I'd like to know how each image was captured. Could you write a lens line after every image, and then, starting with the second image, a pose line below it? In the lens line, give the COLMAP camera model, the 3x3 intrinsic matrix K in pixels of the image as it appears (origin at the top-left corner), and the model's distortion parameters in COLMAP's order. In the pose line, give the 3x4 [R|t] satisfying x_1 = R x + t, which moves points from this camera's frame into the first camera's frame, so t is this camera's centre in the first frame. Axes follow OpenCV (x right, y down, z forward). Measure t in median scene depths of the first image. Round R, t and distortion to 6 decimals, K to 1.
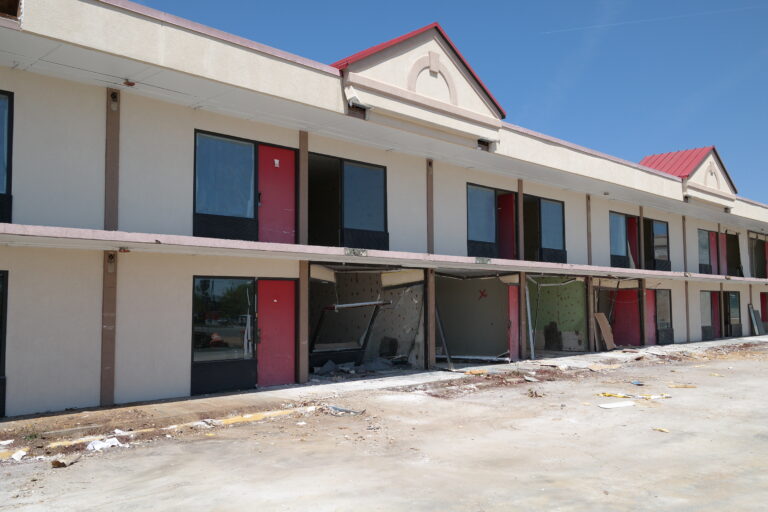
lens RADIAL K [[678.6, 0, 384.0], [0, 678.6, 256.0], [0, 0, 1]] dist [0.009251, 0.007751]
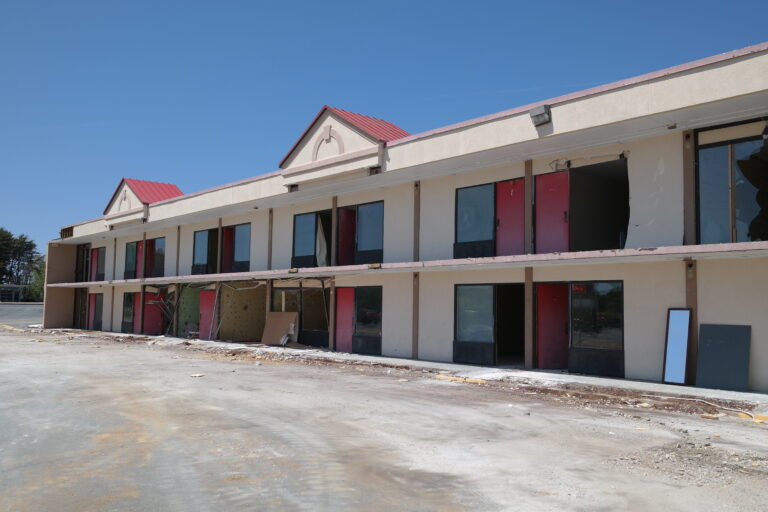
lens RADIAL K [[543.3, 0, 547.8], [0, 543.3, 270.0], [0, 0, 1]] dist [-0.000233, -0.000930]
pose [[0.169141, -0.050740, -0.984285, 1.739722], [0.069457, 0.996805, -0.039450, 0.111641], [0.983141, -0.061693, 0.172125, 1.762917]]
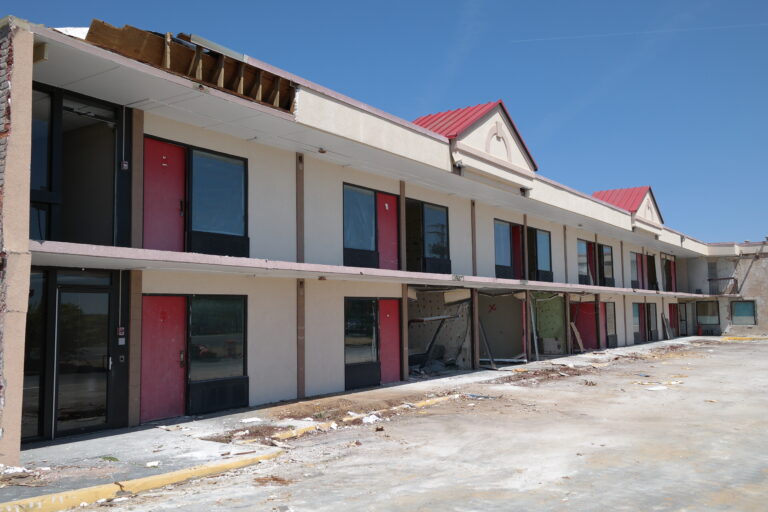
lens RADIAL K [[676.1, 0, 384.0], [0, 676.1, 256.0], [0, 0, 1]] dist [0.013196, 0.002728]
pose [[0.985386, 0.006071, 0.170231, -0.309124], [-0.003363, 0.999863, -0.016192, -0.020121], [-0.170306, 0.015383, 0.985271, -0.196128]]
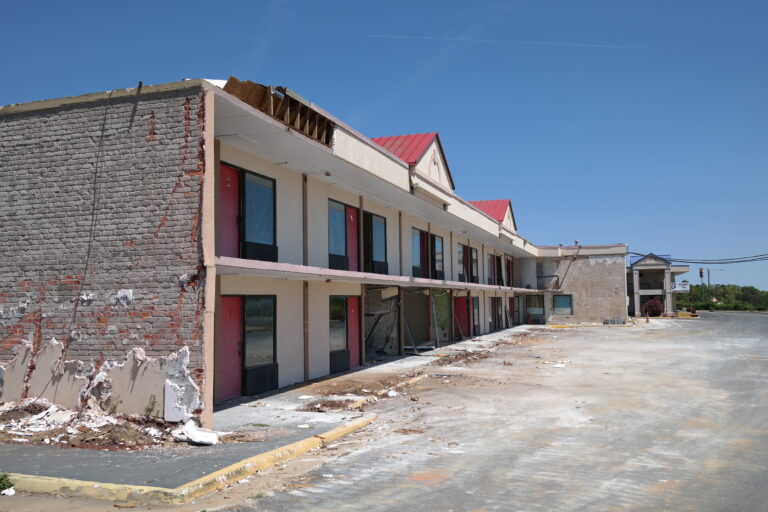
lens RADIAL K [[676.1, 0, 384.0], [0, 676.1, 256.0], [0, 0, 1]] dist [0.013196, 0.002728]
pose [[0.900652, 0.021283, 0.434019, -0.601696], [-0.020681, 0.999767, -0.006111, -0.037832], [-0.434048, -0.003472, 0.900883, -0.297988]]
